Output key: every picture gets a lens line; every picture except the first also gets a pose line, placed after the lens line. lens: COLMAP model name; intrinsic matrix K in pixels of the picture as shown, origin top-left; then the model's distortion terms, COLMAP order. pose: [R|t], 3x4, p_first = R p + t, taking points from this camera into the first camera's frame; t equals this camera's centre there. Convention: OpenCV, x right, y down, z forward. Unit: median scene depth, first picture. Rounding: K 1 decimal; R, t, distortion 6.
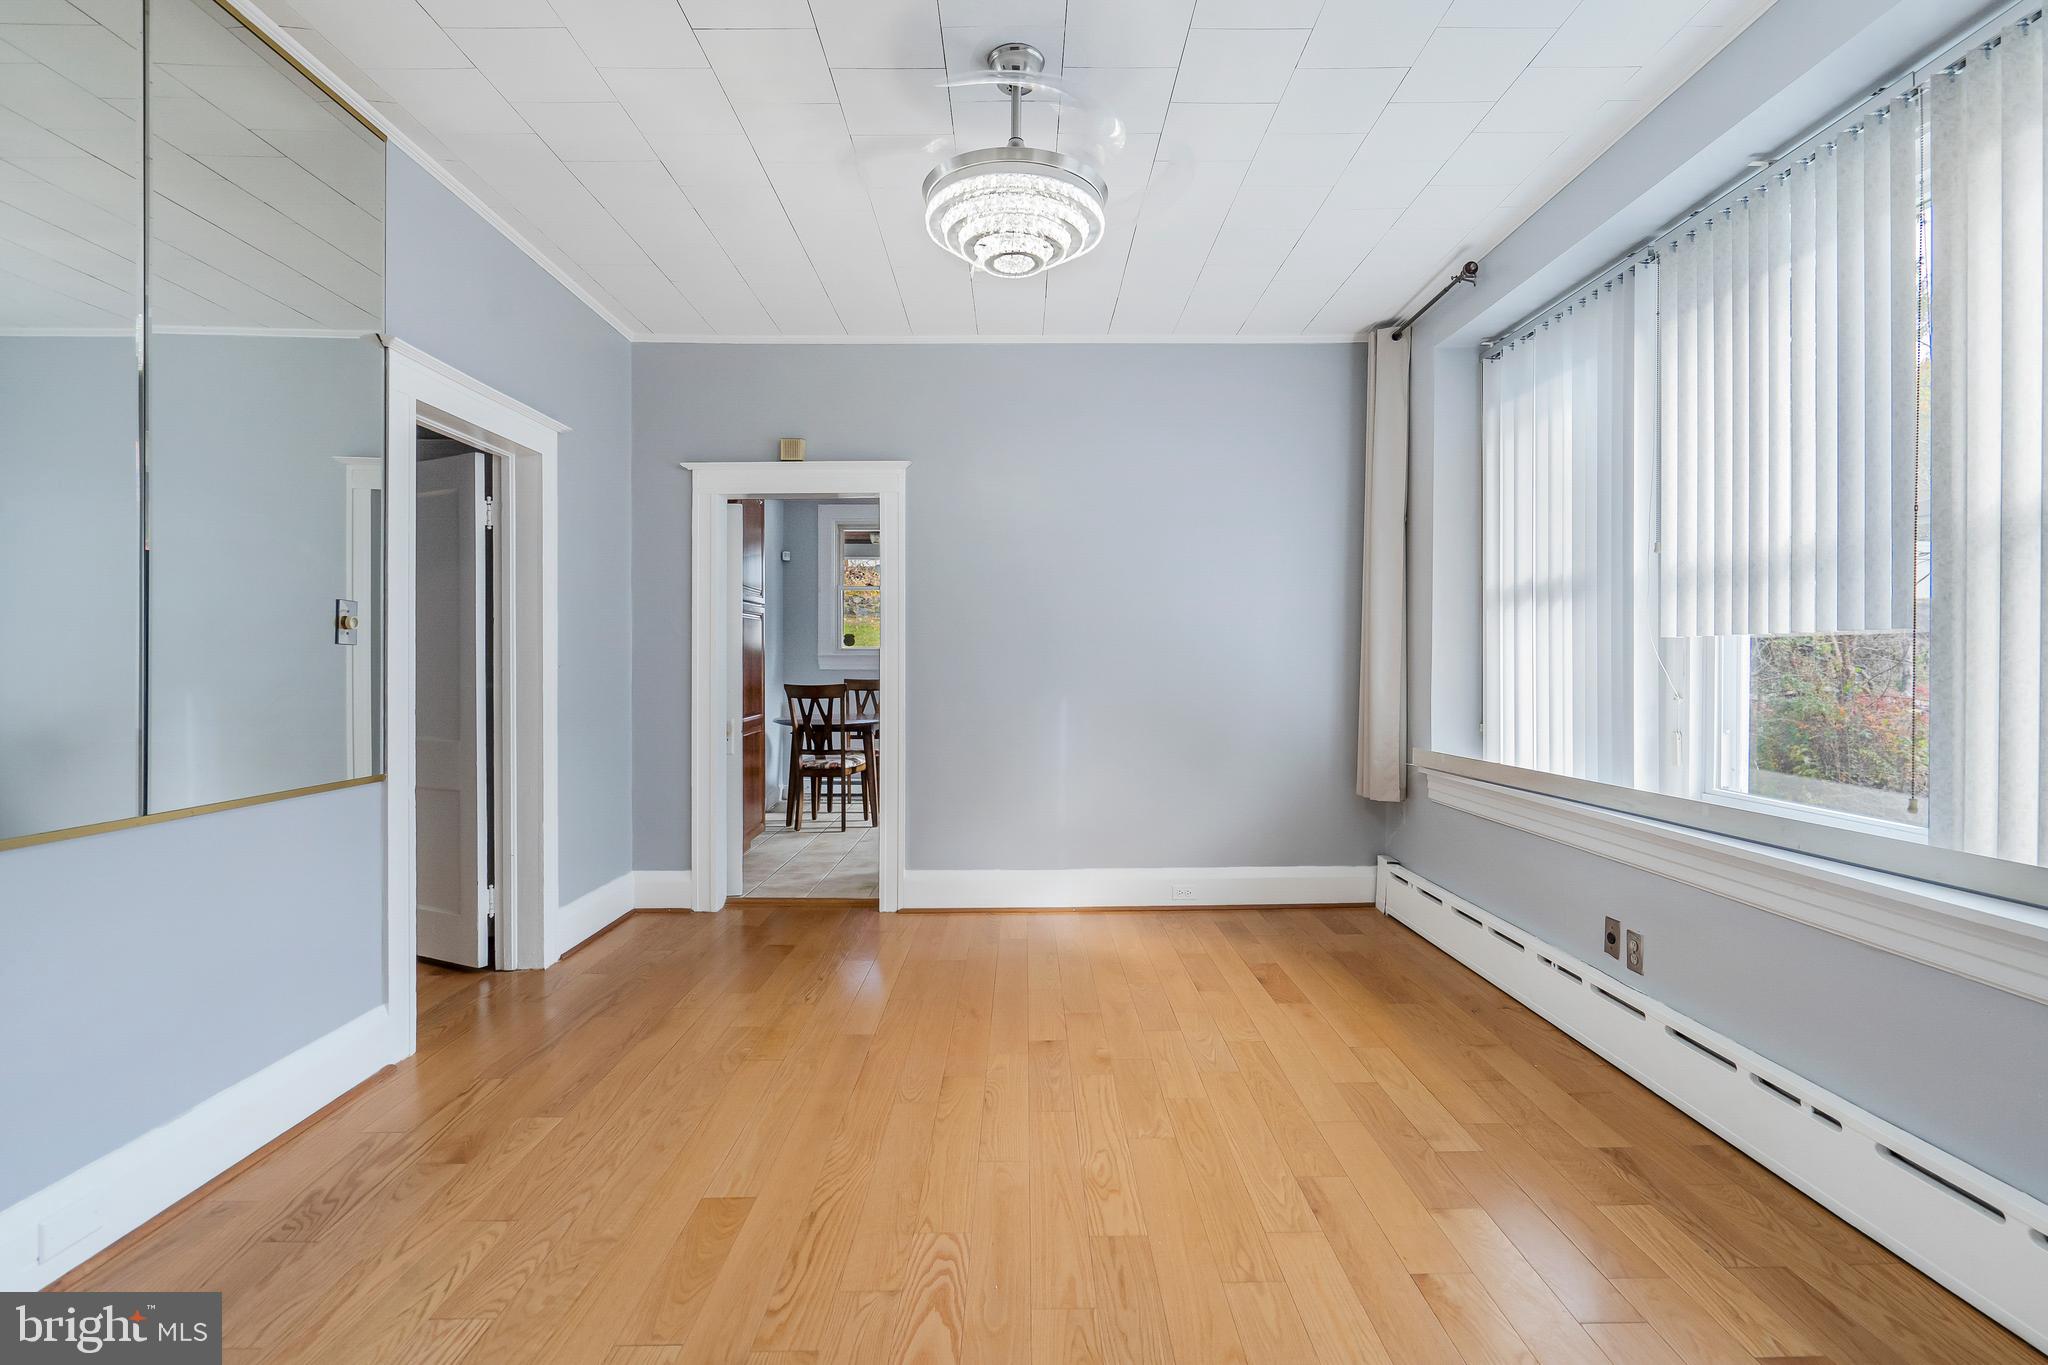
lens RADIAL K [[951.5, 0, 1024.0], [0, 951.5, 682.5], [0, 0, 1]] dist [-0.003630, -0.000052]
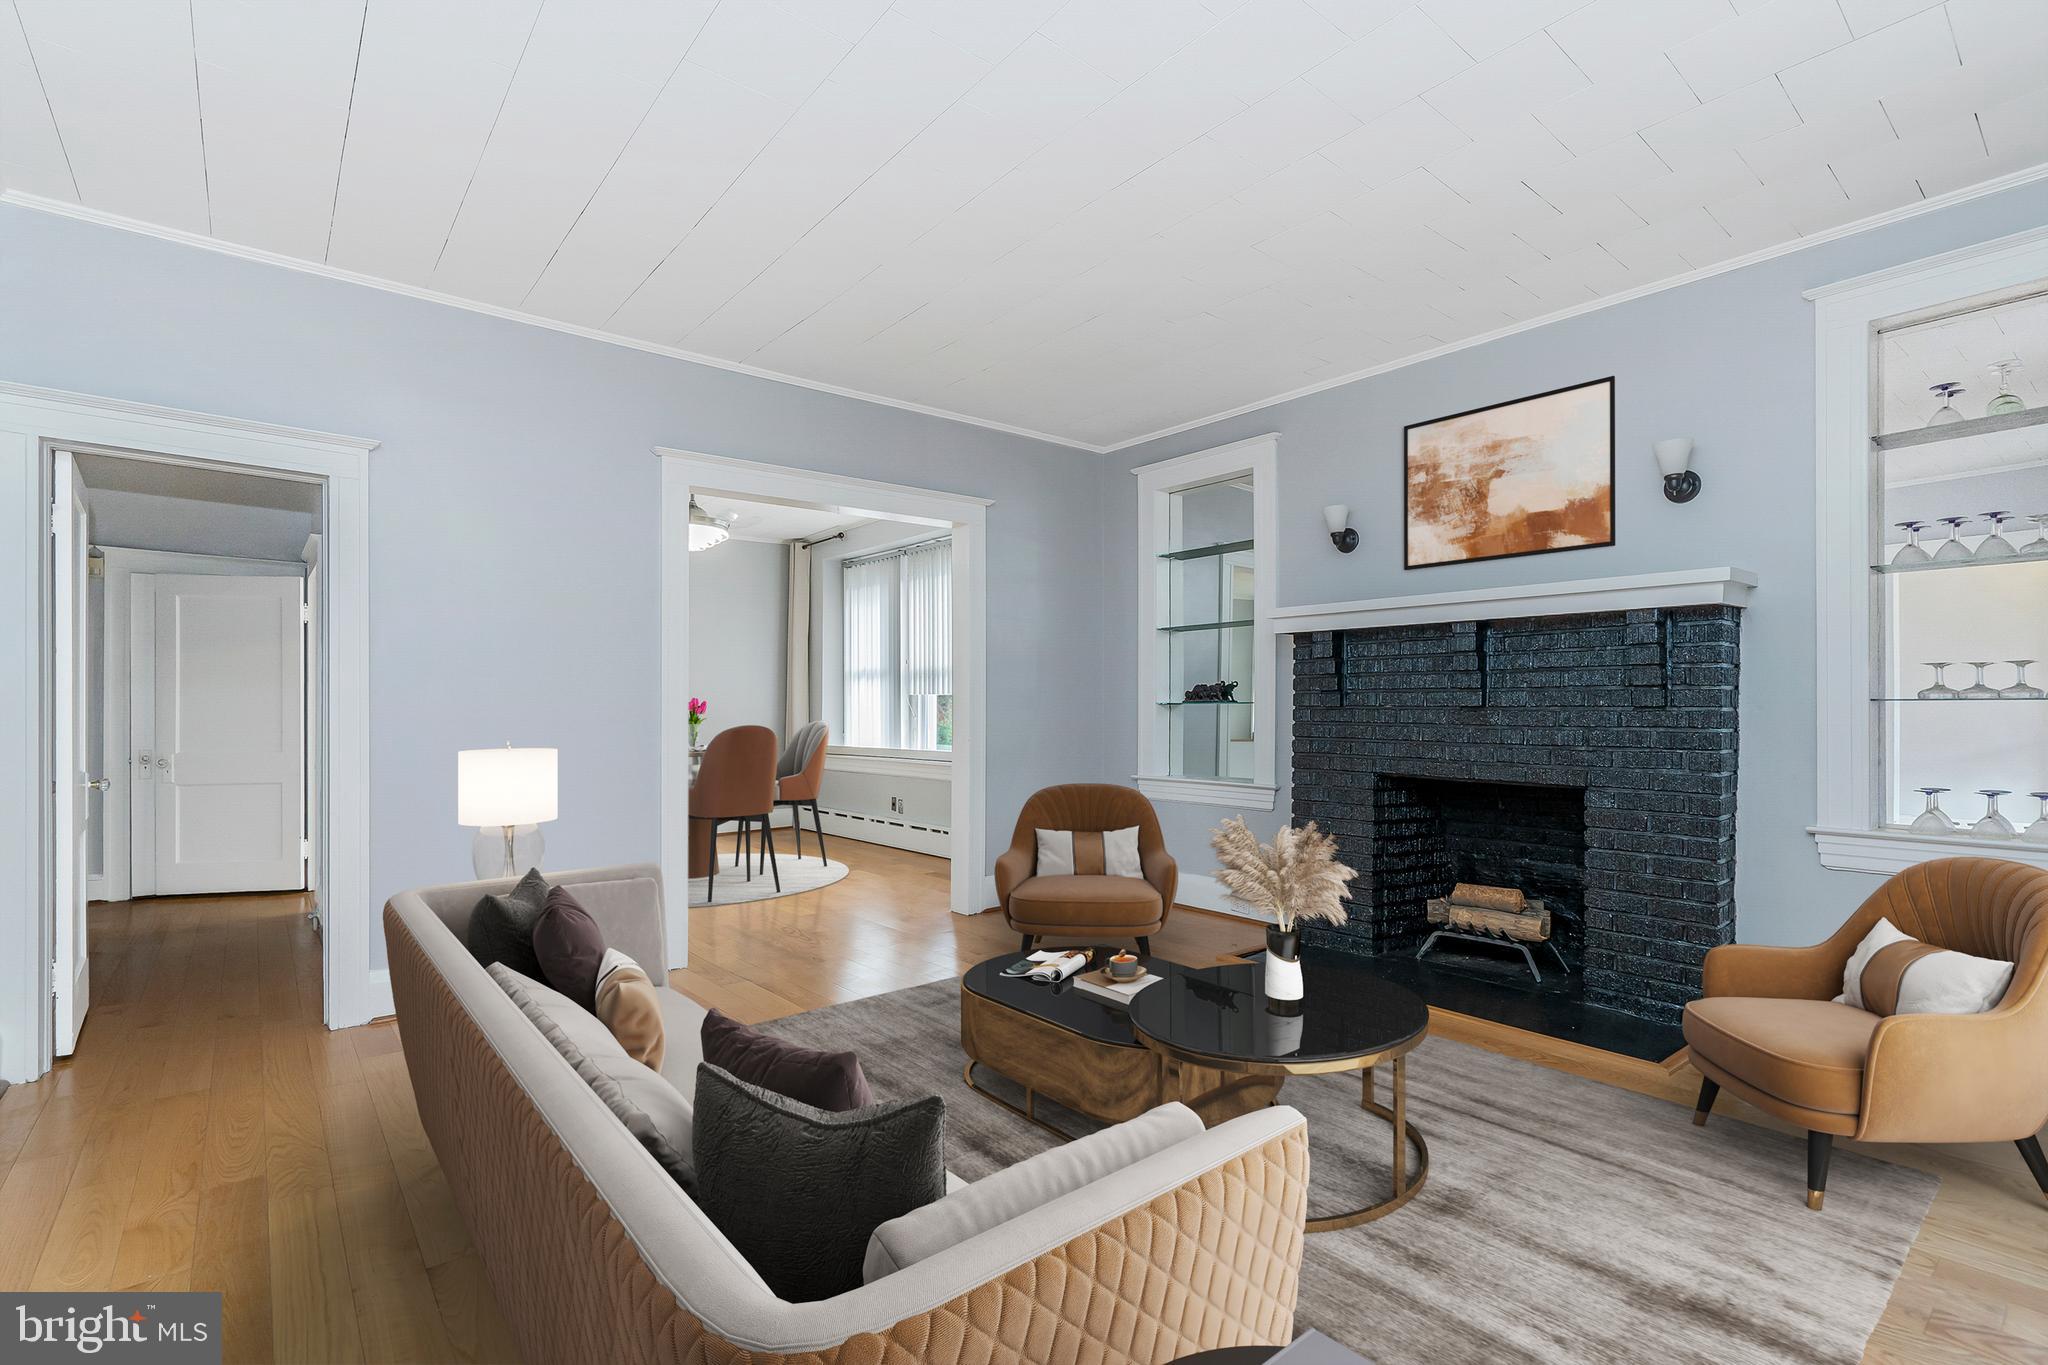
lens RADIAL K [[958.7, 0, 1029.6], [0, 958.7, 709.7], [0, 0, 1]] dist [-0.005652, 0.000633]
pose [[0.773981, -0.003543, 0.633199, -0.697270], [0.006655, 0.999975, -0.002539, 0.002805], [-0.633174, 0.006179, 0.773985, -1.171046]]
